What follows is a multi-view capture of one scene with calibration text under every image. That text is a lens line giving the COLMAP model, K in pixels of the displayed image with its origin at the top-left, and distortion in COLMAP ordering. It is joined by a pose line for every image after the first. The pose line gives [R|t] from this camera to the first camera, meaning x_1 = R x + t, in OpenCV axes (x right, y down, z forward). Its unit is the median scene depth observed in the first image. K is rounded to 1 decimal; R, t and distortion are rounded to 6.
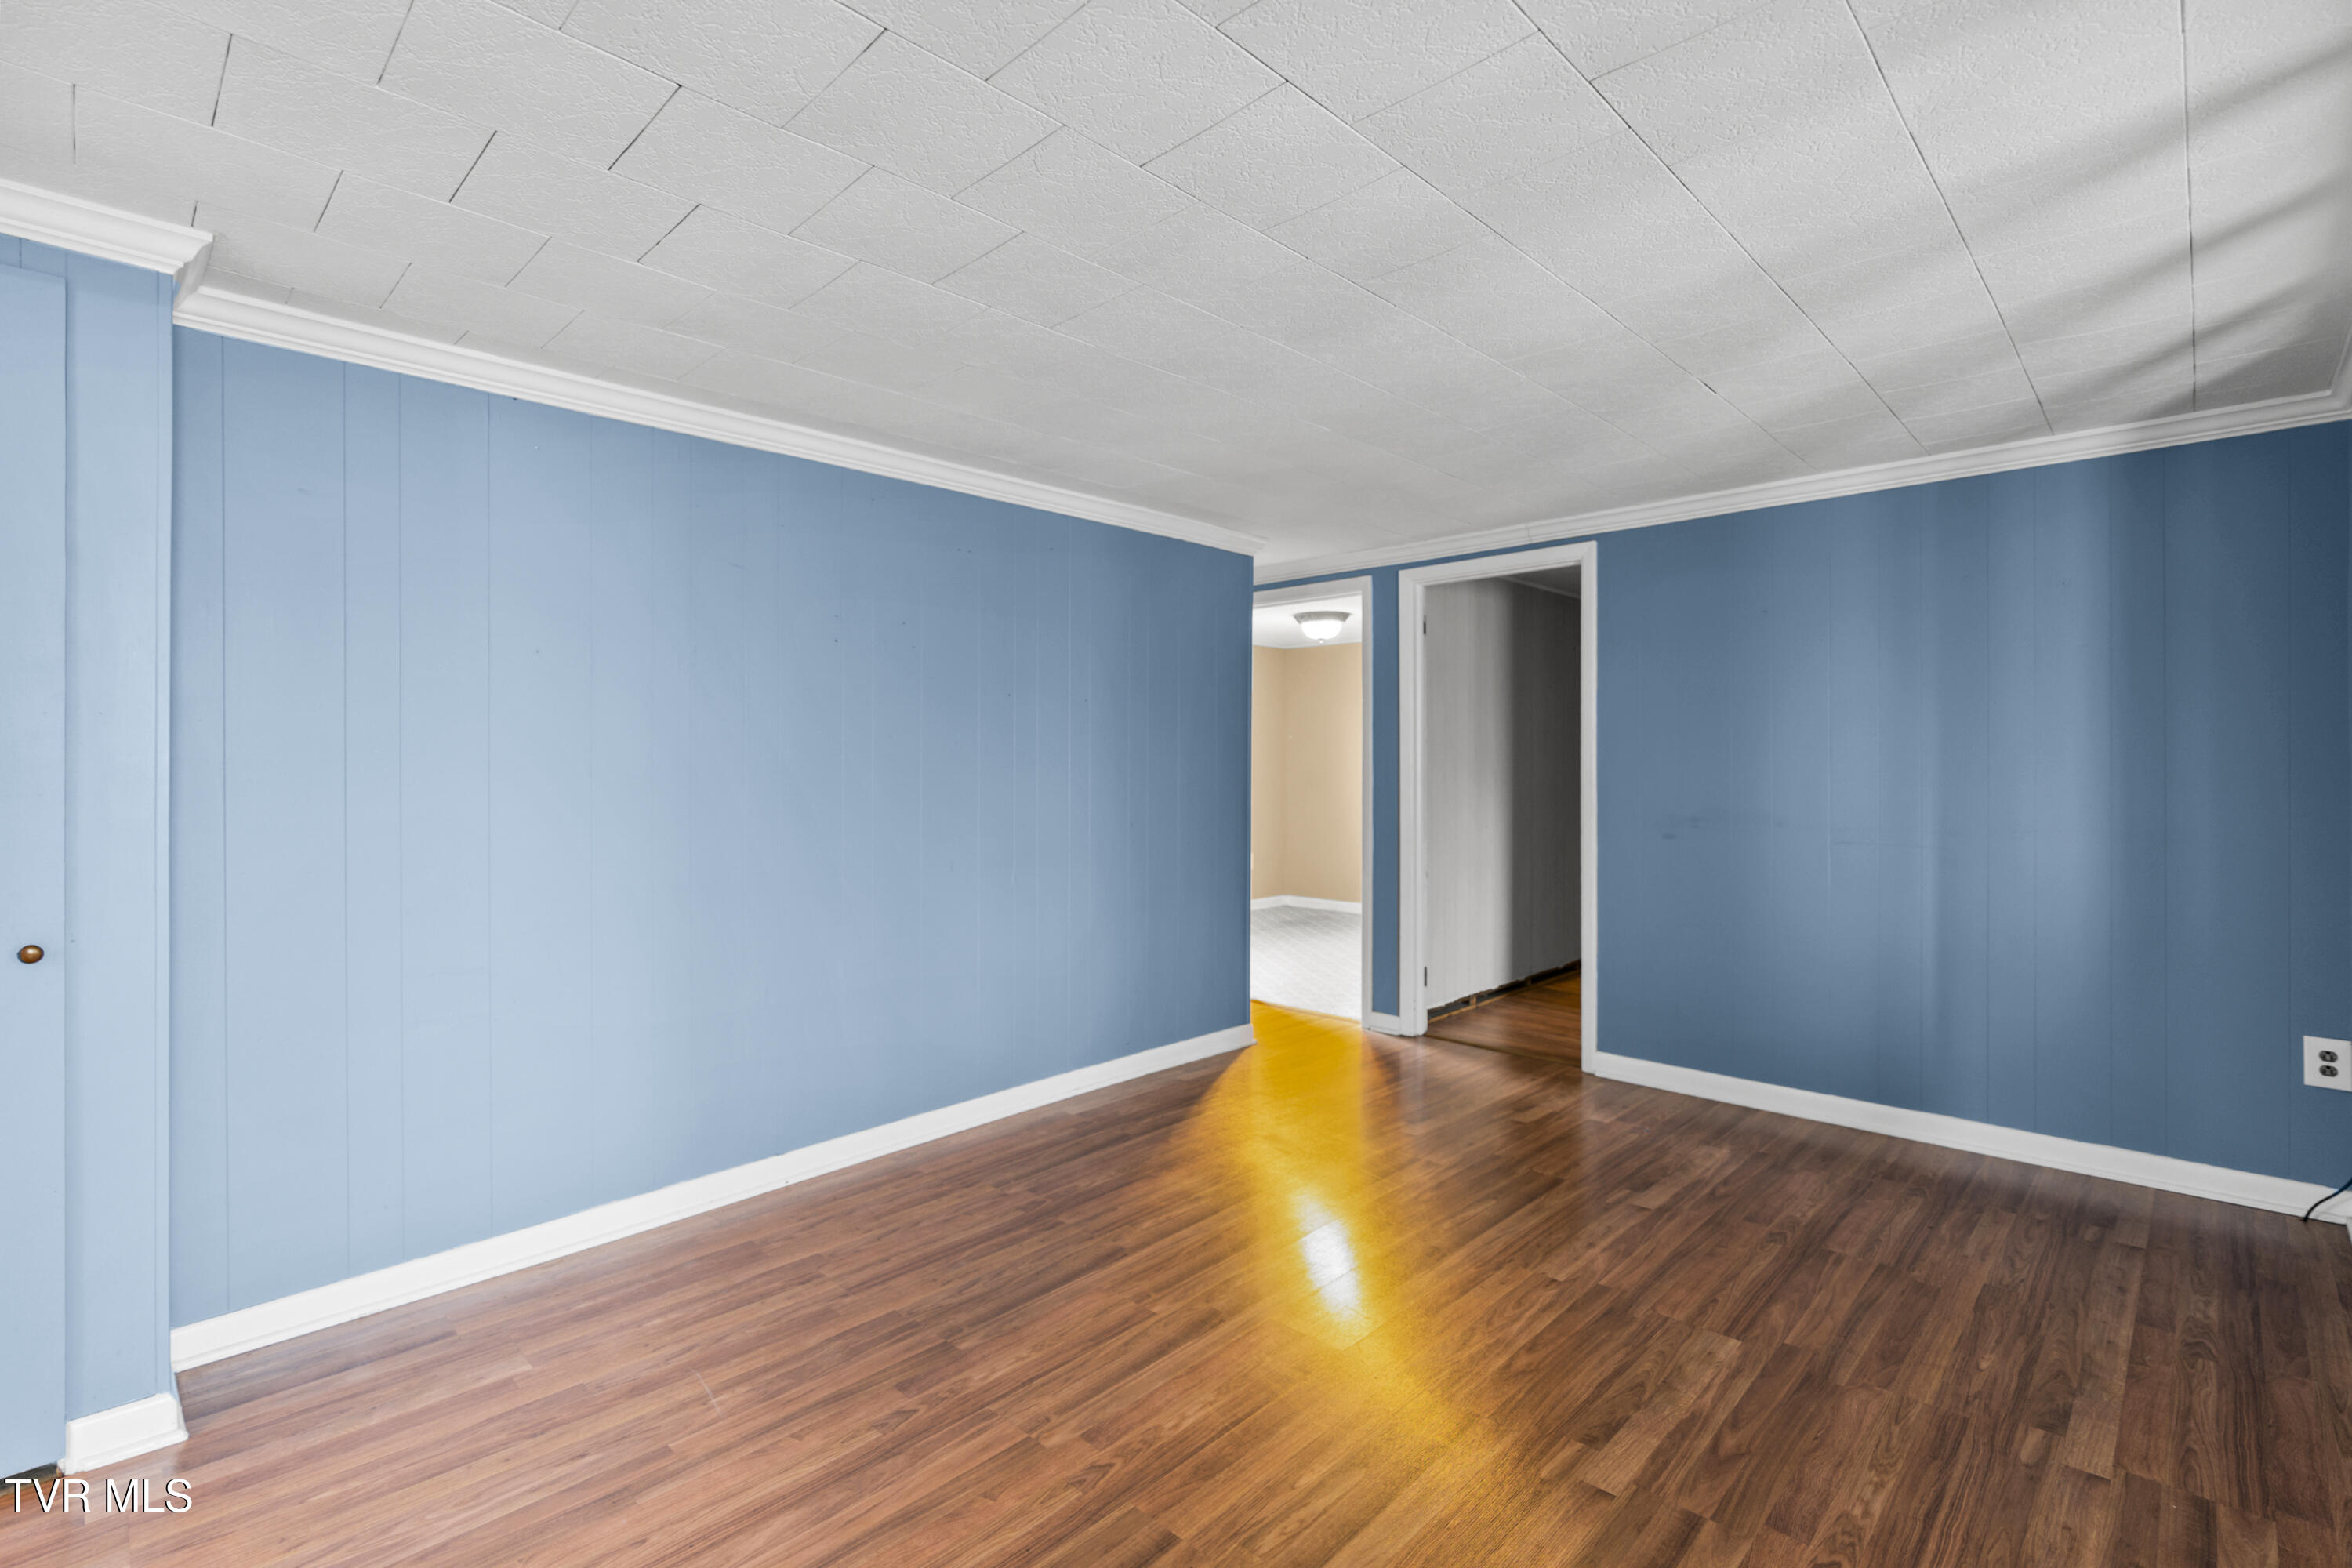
lens RADIAL K [[1072.4, 0, 1176.0], [0, 1072.4, 784.0], [0, 0, 1]] dist [-0.001646, 0.000612]
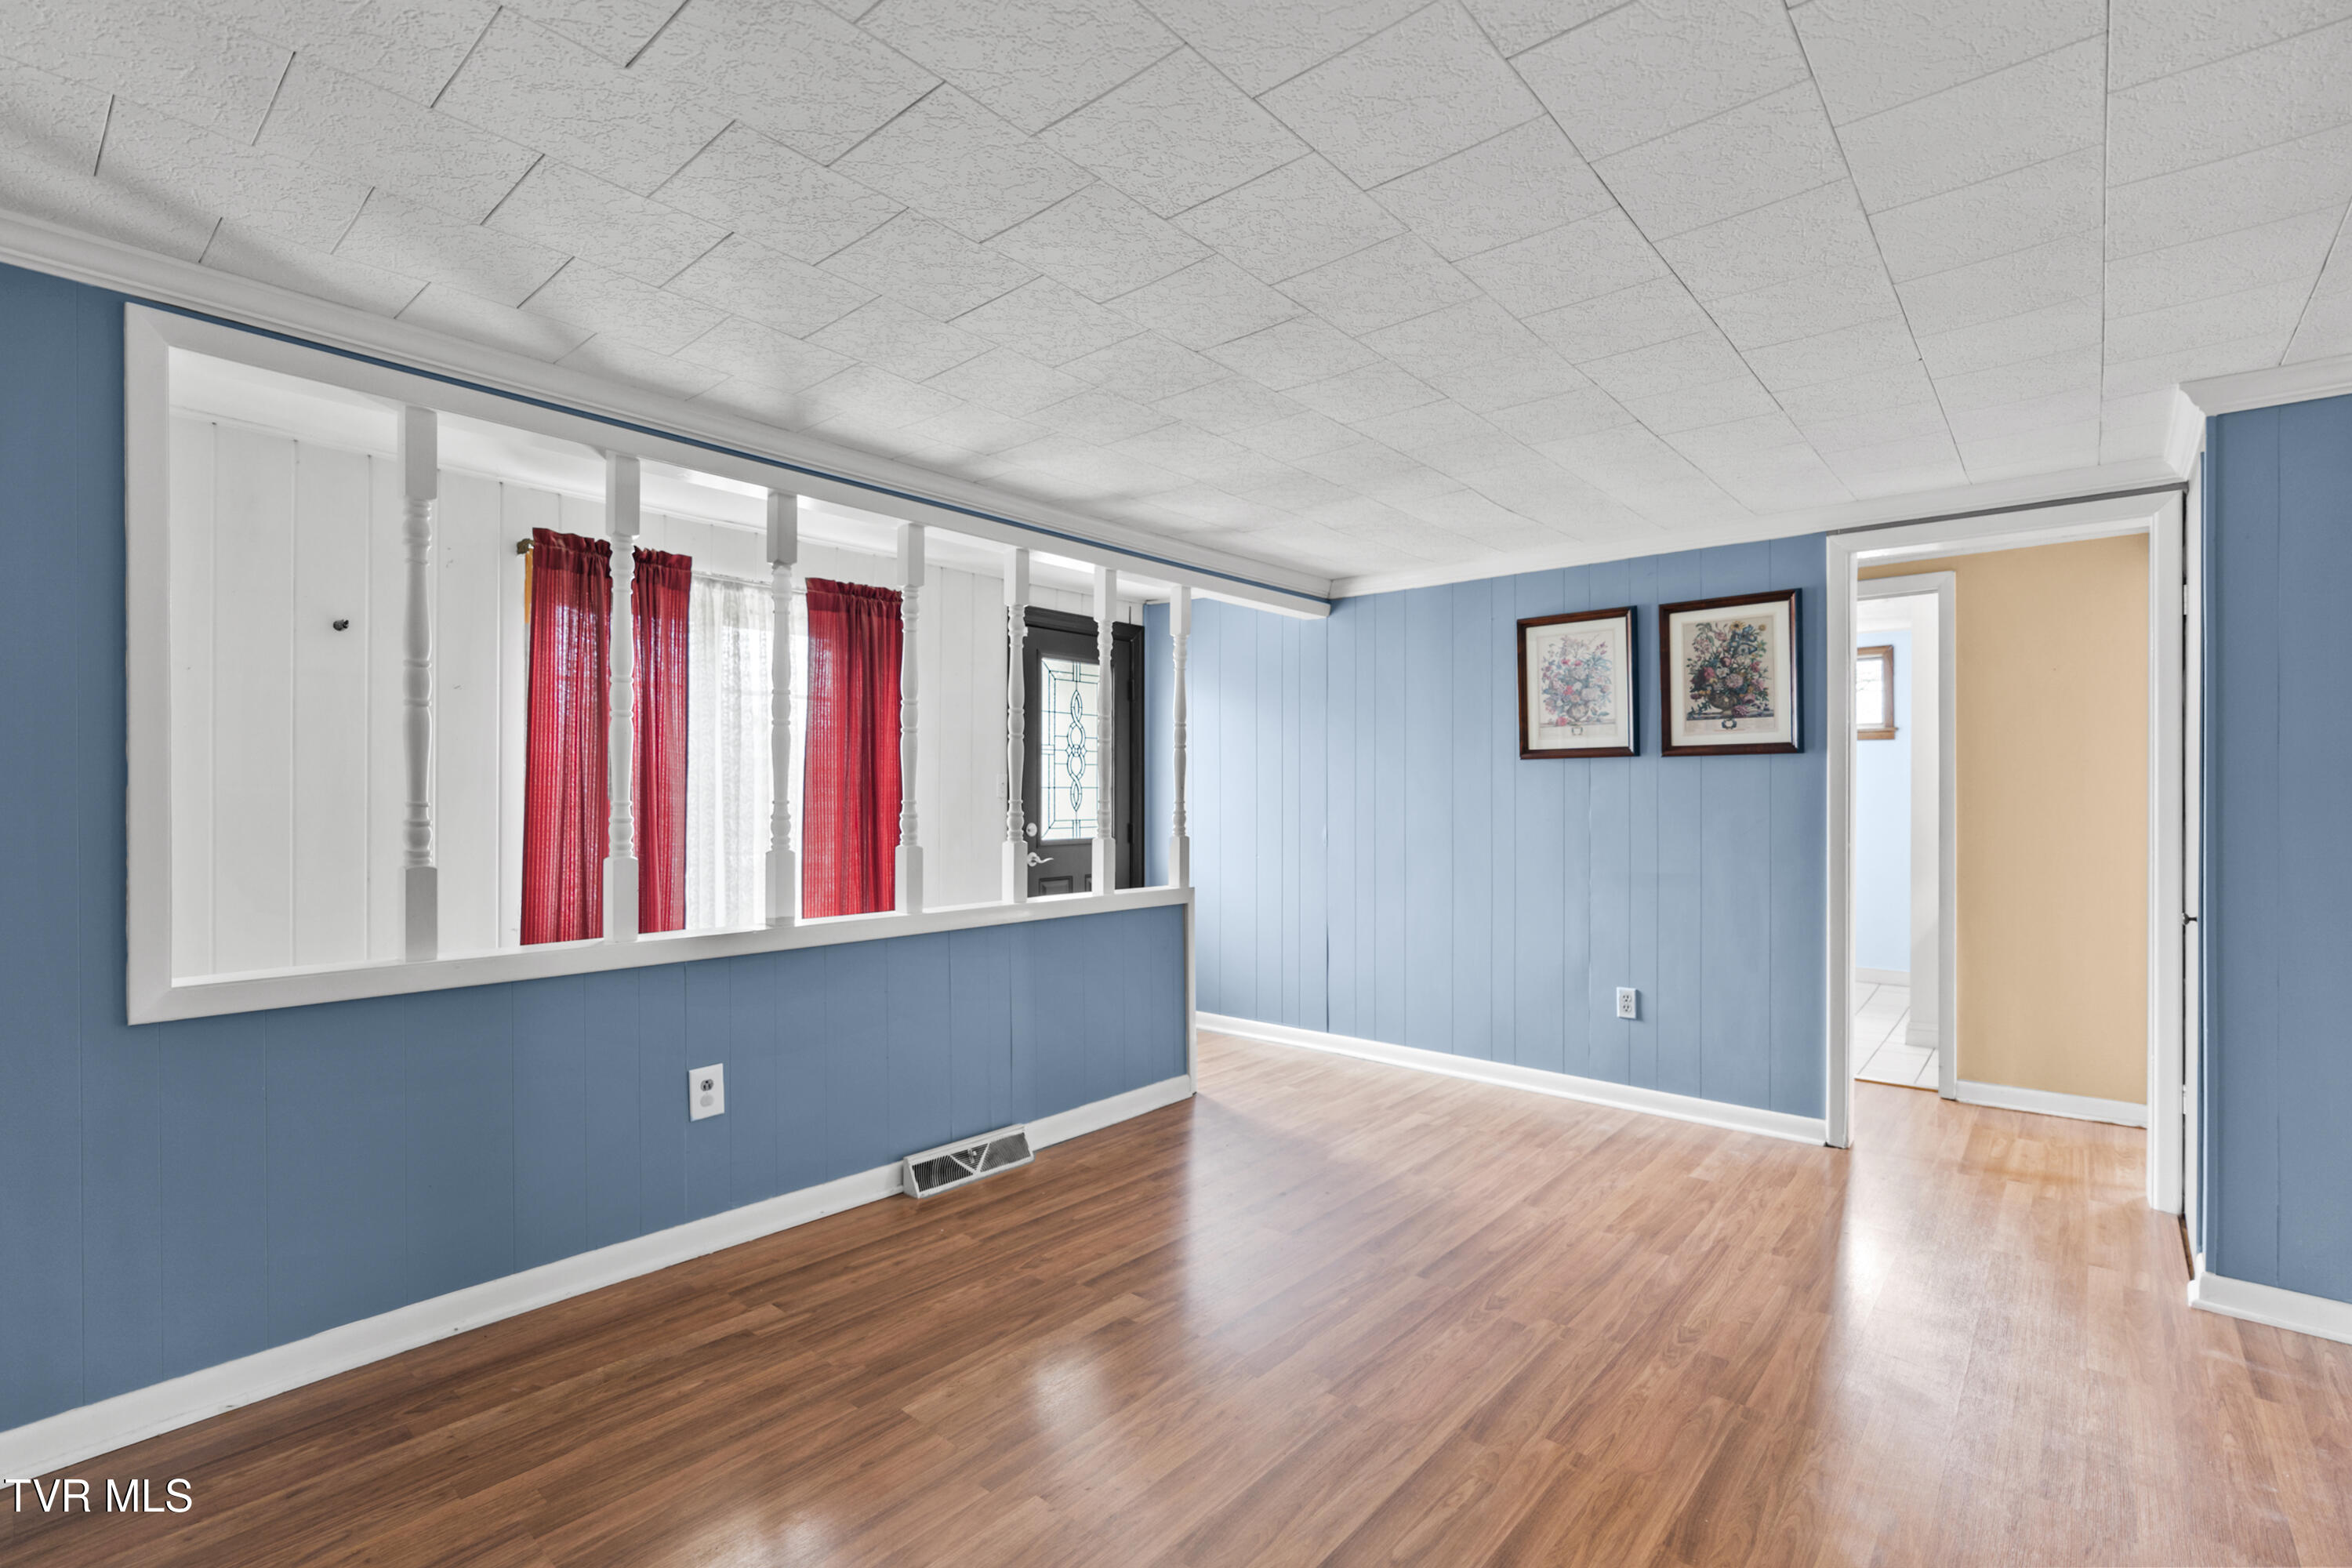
lens RADIAL K [[1072.4, 0, 1176.0], [0, 1072.4, 784.0], [0, 0, 1]] dist [-0.001646, 0.000612]
pose [[-0.998194, -0.002697, -0.060004, 0.380084], [-0.003221, 0.999957, 0.008648, -0.035022], [0.059978, 0.008826, -0.998161, 2.127963]]
